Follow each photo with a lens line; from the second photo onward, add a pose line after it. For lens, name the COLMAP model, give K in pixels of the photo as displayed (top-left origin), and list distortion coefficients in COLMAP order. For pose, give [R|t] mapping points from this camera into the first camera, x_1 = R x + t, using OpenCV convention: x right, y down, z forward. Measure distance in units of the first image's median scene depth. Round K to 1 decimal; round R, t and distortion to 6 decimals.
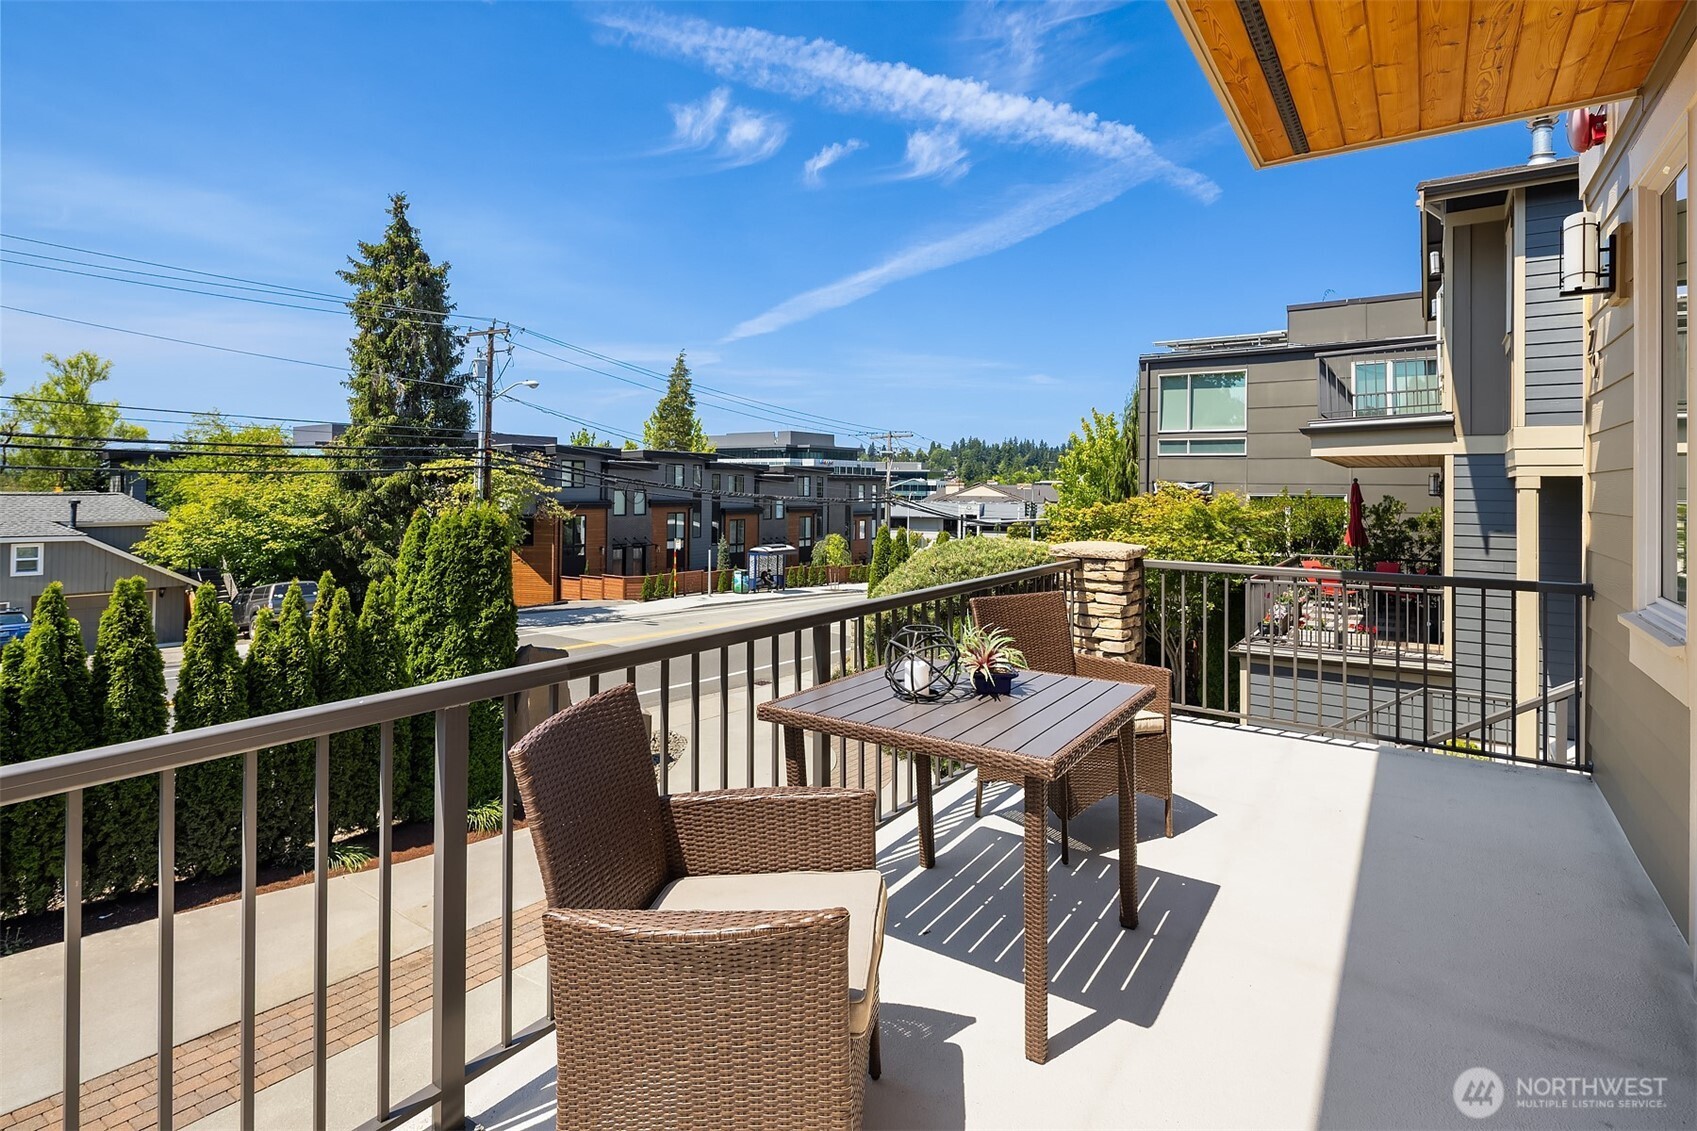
lens RADIAL K [[821.3, 0, 883.7], [0, 821.3, 495.5], [0, 0, 1]] dist [0.001577, -0.002079]
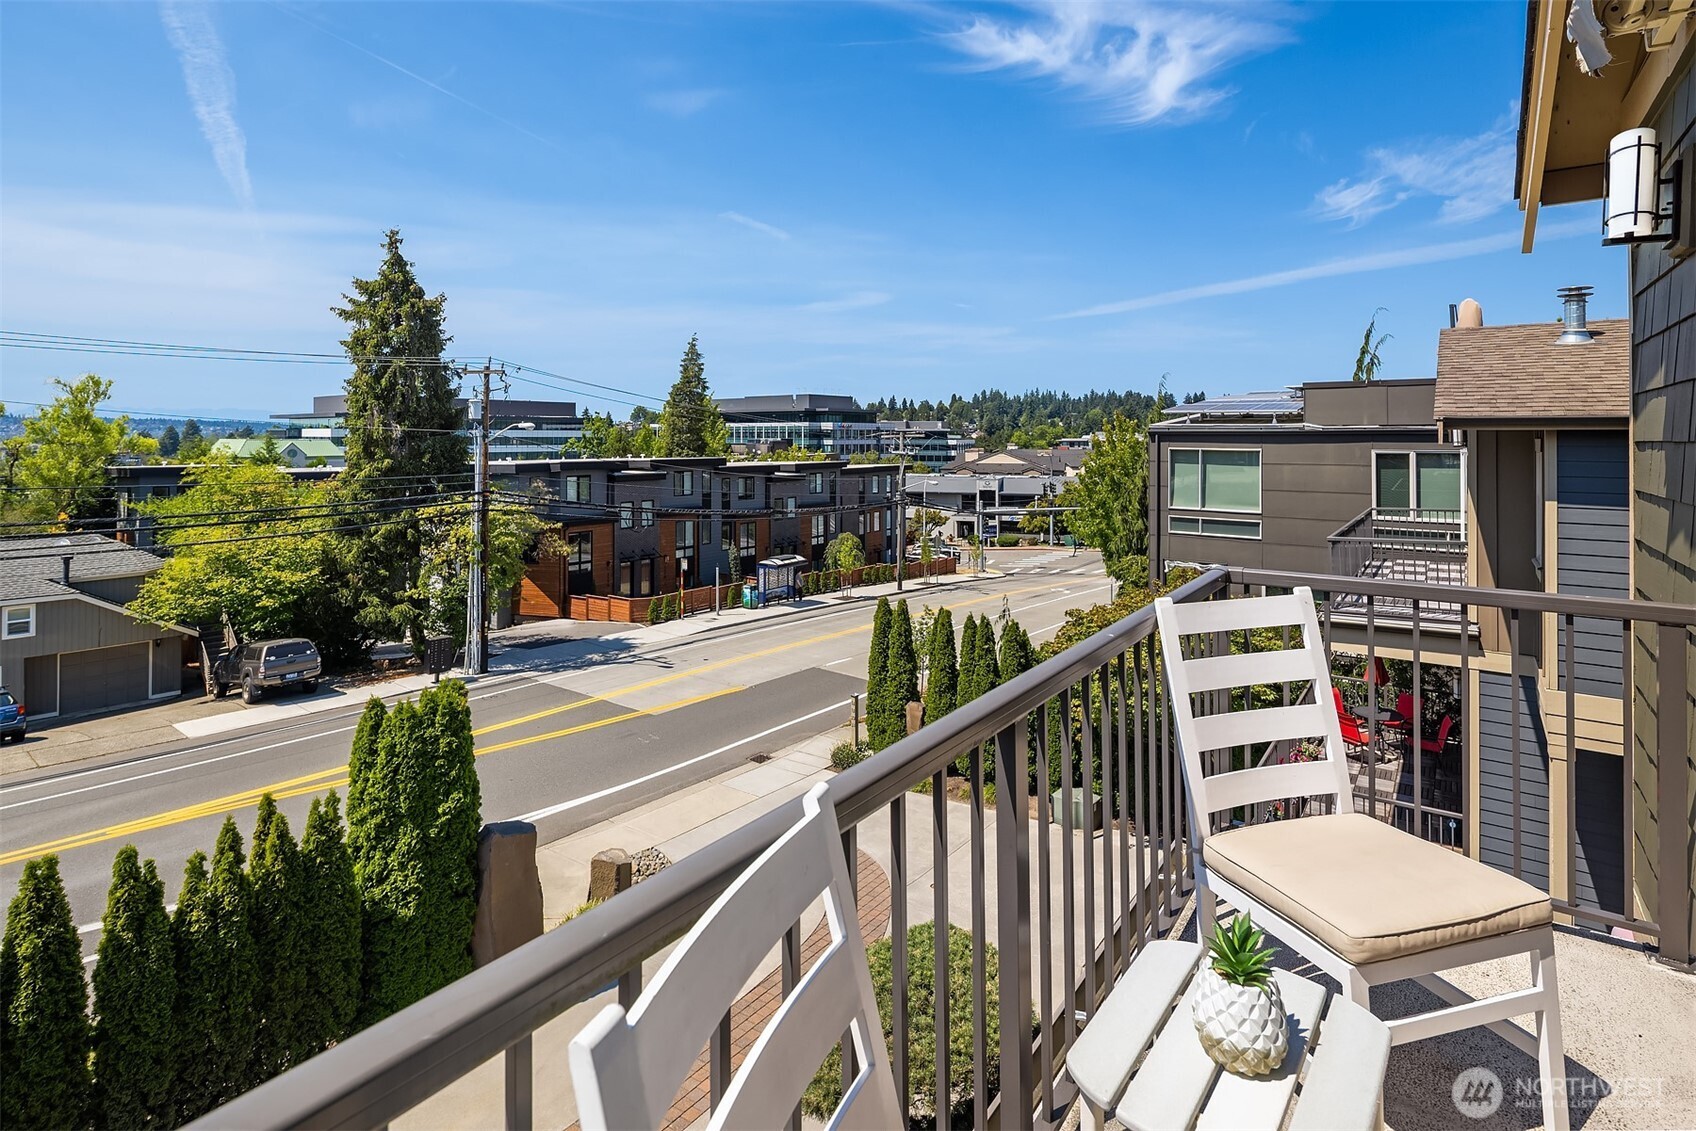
lens RADIAL K [[820.9, 0, 895.0], [0, 820.9, 429.6], [0, 0, 1]] dist [0.001577, -0.002079]
pose [[0.999789, -0.011213, -0.017206, 0.024708], [0.011261, 0.999933, 0.002699, -0.127905], [0.017175, -0.002893, 0.999848, 0.030221]]
